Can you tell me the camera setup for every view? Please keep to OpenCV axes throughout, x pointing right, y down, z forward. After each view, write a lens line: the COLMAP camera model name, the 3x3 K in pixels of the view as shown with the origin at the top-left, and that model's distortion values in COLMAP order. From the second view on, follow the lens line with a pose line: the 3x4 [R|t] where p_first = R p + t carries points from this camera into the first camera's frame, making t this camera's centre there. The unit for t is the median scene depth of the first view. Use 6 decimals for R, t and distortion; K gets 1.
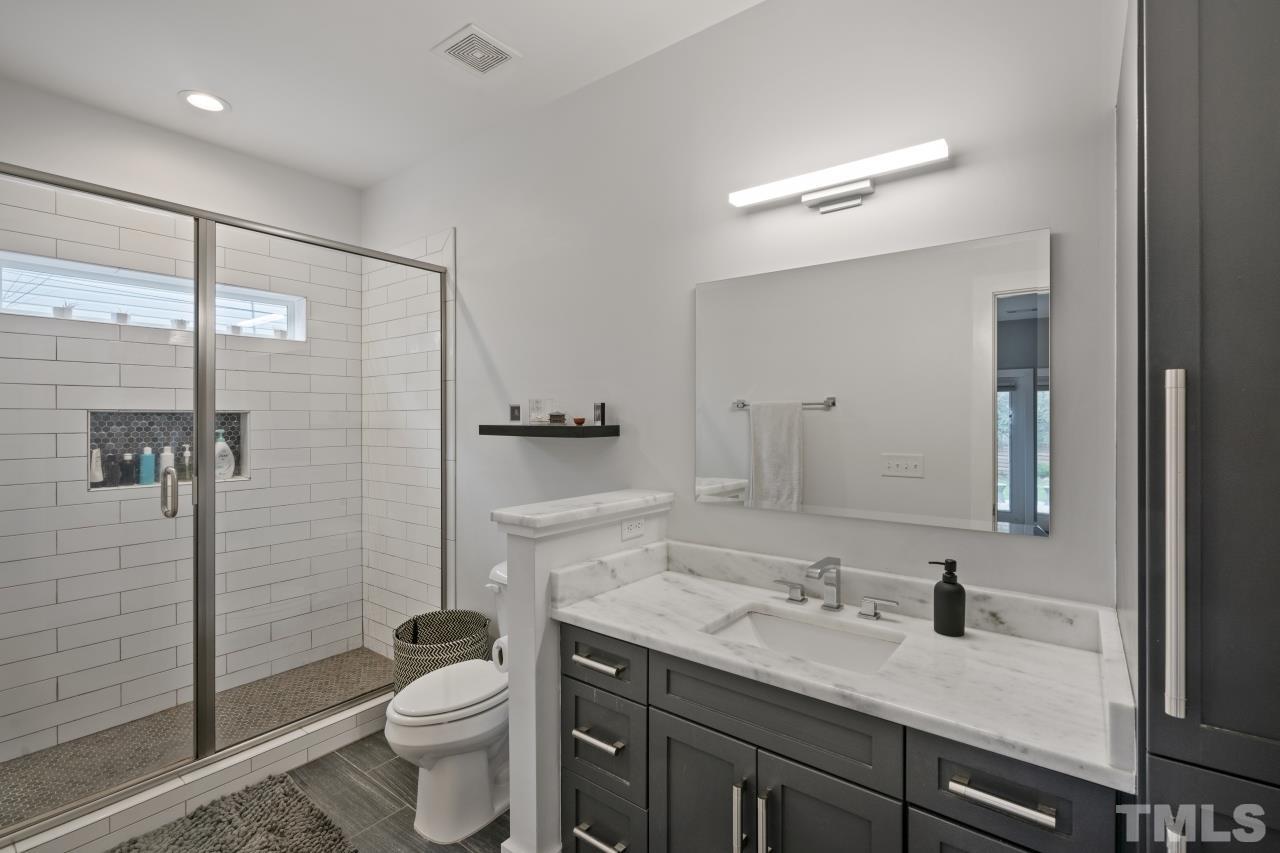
lens RADIAL K [[585.8, 0, 638.5], [0, 585.8, 421.8], [0, 0, 1]] dist [-0.022871, -0.000892]
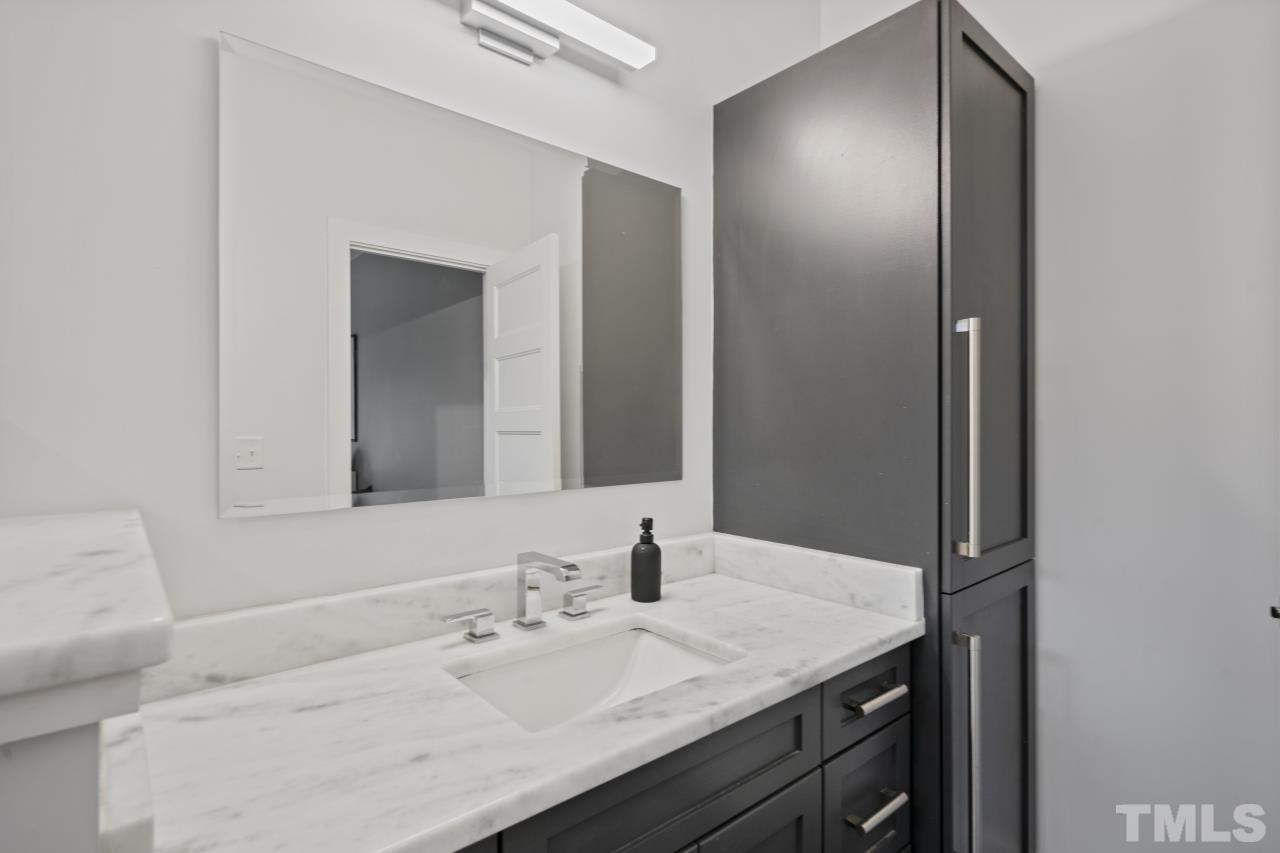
lens RADIAL K [[628.6, 0, 640.1], [0, 628.6, 415.0], [0, 0, 1]] dist [0.000303, 0.001080]
pose [[0.191451, 0.013016, 0.981416, -0.424591], [0.004729, 0.999888, -0.014184, 0.091188], [-0.981491, 0.007357, 0.191368, 0.815627]]
